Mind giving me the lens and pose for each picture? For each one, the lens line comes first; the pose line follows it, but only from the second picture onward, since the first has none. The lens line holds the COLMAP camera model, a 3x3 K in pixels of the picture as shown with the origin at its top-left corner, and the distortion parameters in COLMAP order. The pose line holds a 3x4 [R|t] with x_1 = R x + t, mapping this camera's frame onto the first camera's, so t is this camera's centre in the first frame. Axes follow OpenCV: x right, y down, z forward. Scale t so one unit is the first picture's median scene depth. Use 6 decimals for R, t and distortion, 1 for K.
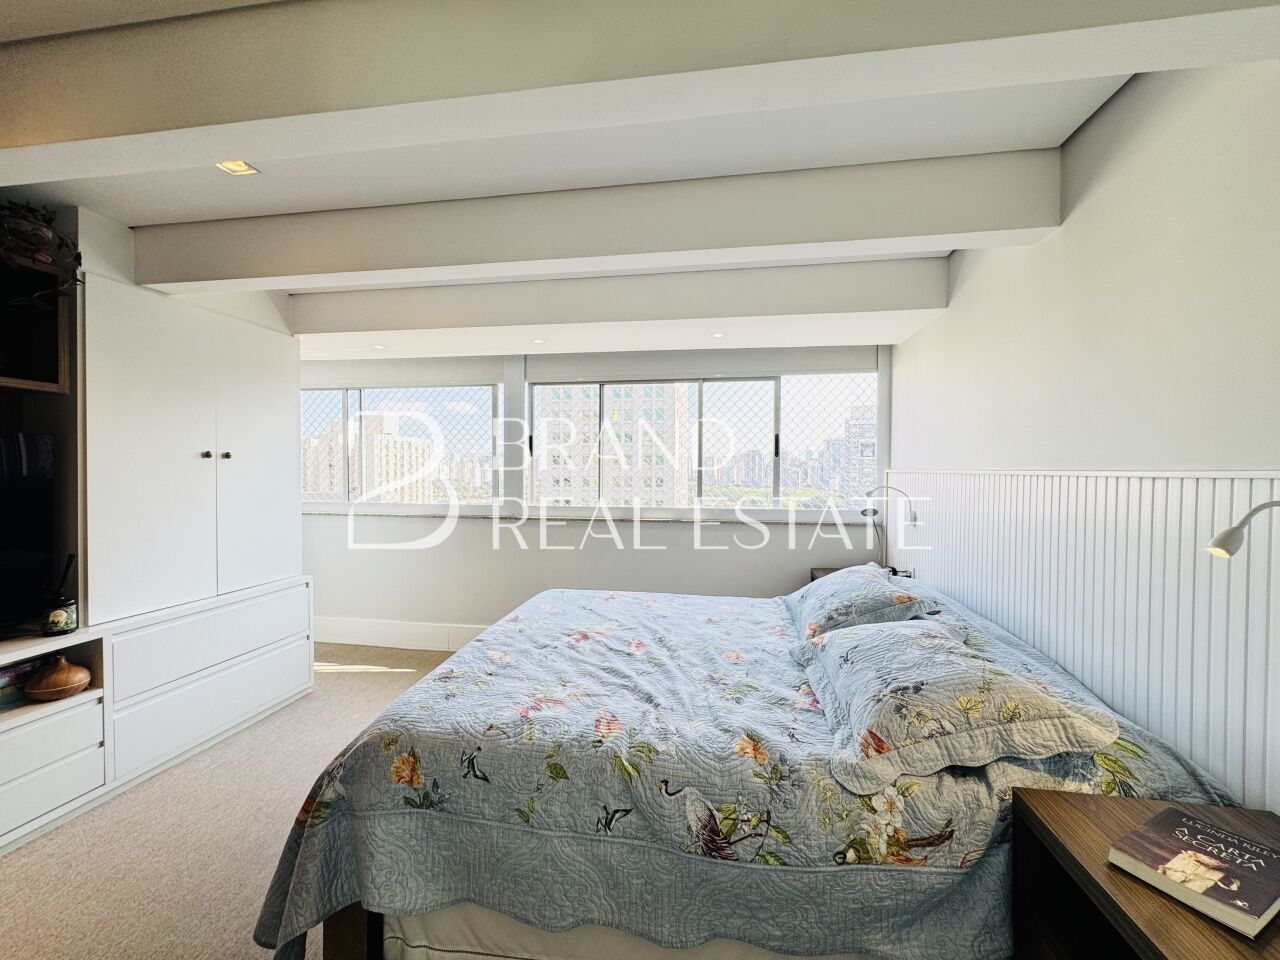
lens RADIAL K [[512.9, 0, 639.0], [0, 512.9, 478.0], [0, 0, 1]] dist [-0.002687, 0.001022]
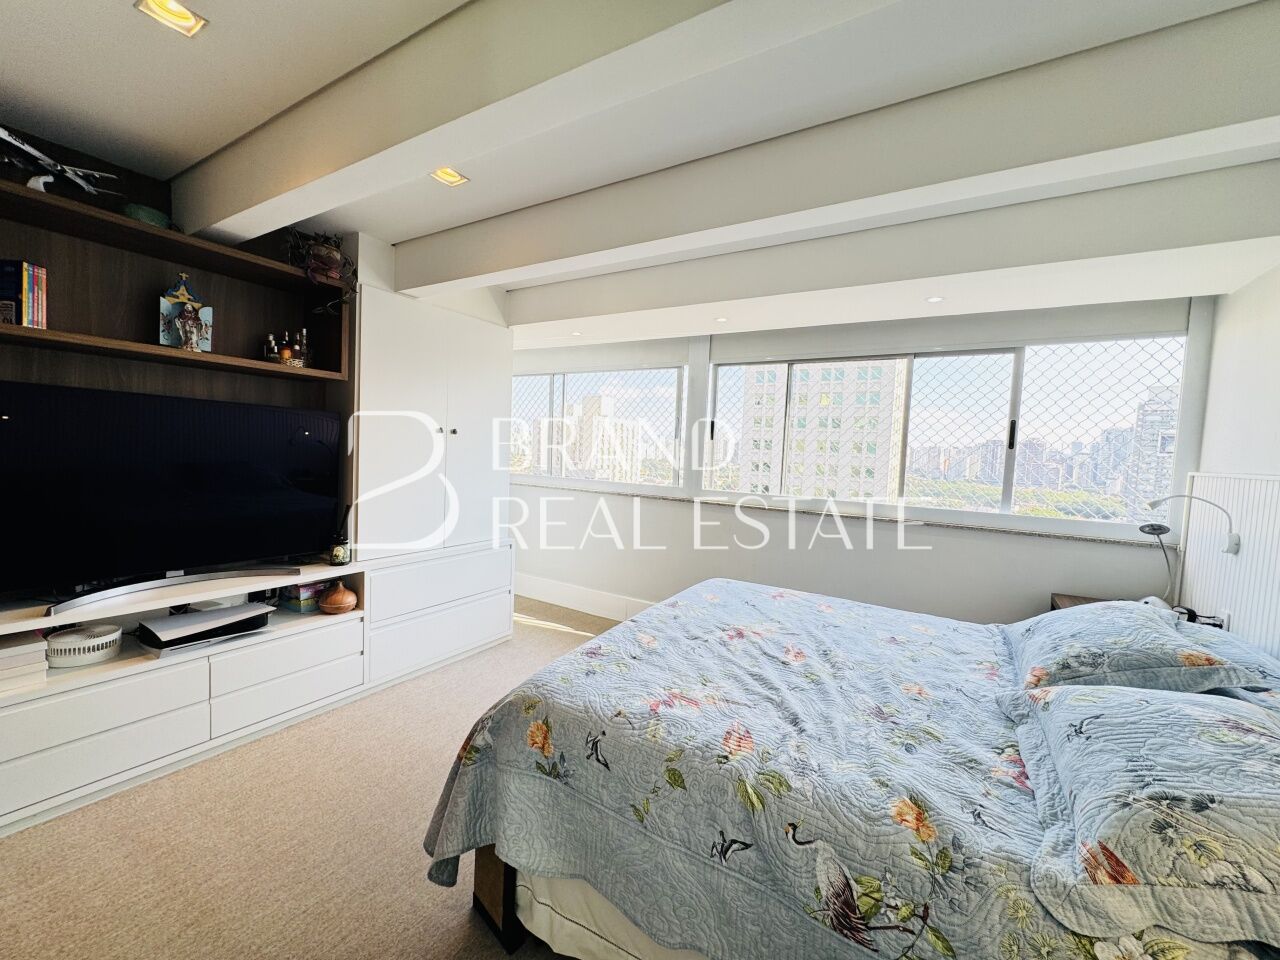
lens RADIAL K [[512.9, 0, 639.2], [0, 512.9, 478.0], [0, 0, 1]] dist [-0.002687, 0.001022]
pose [[0.925780, 0.056305, -0.373846, 0.059874], [-0.044700, 0.998213, 0.039647, -0.003449], [0.375411, -0.019994, 0.926643, 0.076888]]
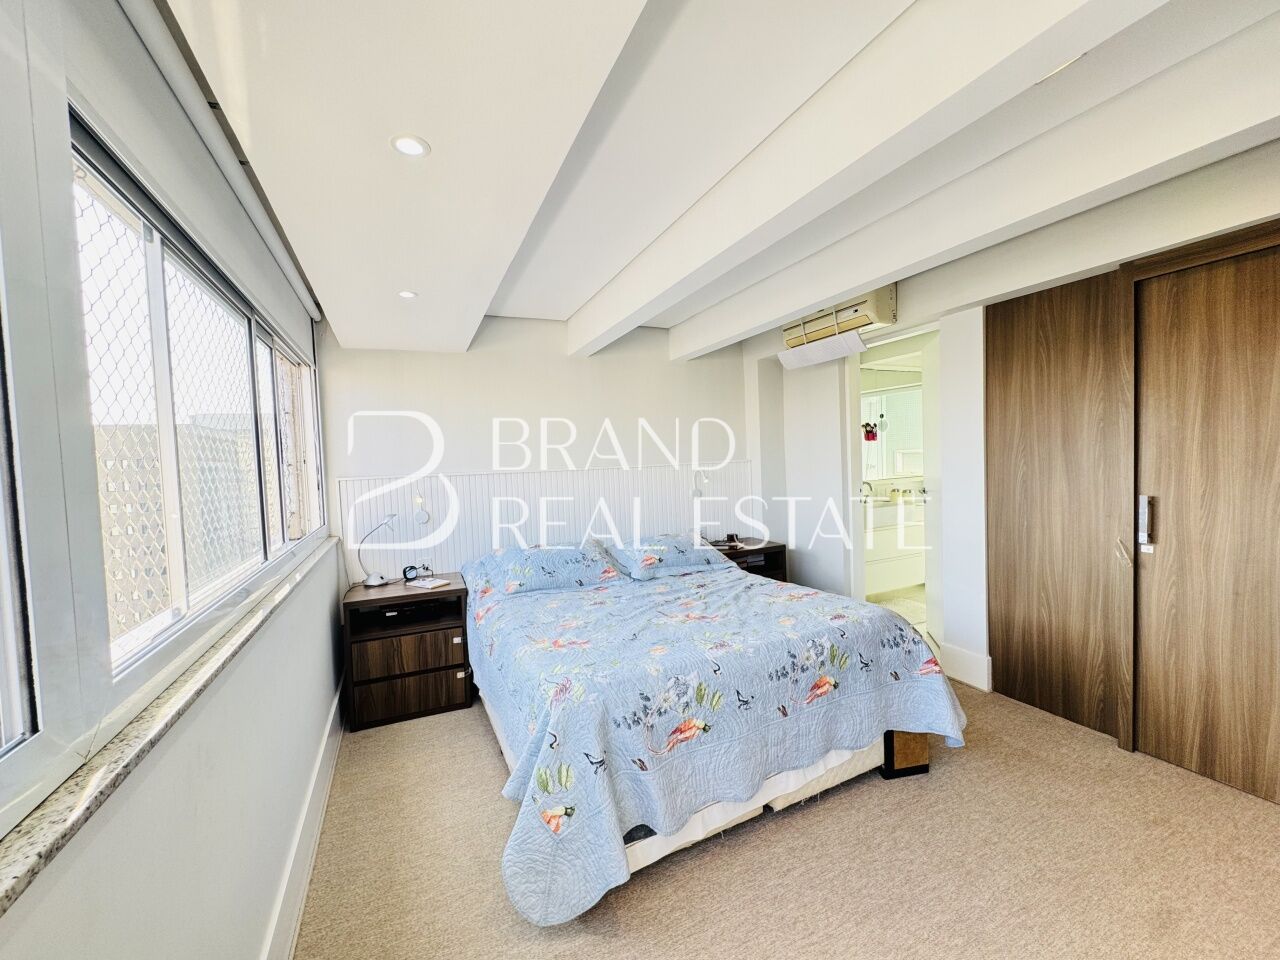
lens RADIAL K [[512.9, 0, 639.2], [0, 512.9, 480.3], [0, 0, 1]] dist [-0.002687, 0.001022]
pose [[-0.553511, -0.016977, 0.832669, -0.990011], [0.054919, 0.996872, 0.056832, -0.060176], [-0.831029, 0.077186, -0.550847, 1.773173]]
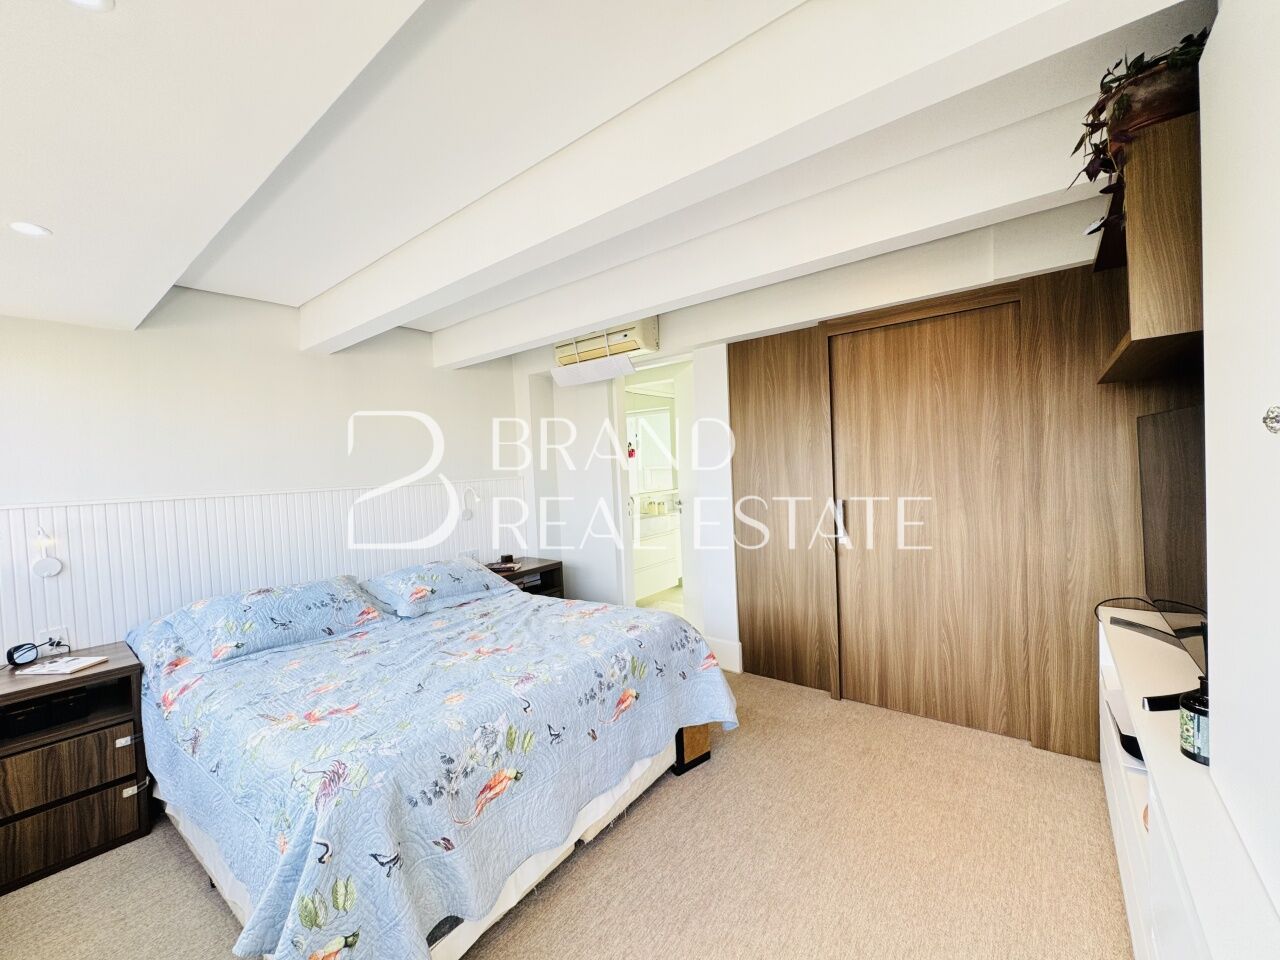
lens RADIAL K [[512.9, 0, 639.4], [0, 512.9, 479.2], [0, 0, 1]] dist [-0.002687, 0.001022]
pose [[-0.874033, 0.024408, 0.485252, -0.882717], [0.053923, 0.997441, 0.046954, -0.060098], [-0.482864, 0.067205, -0.873112, 1.790419]]
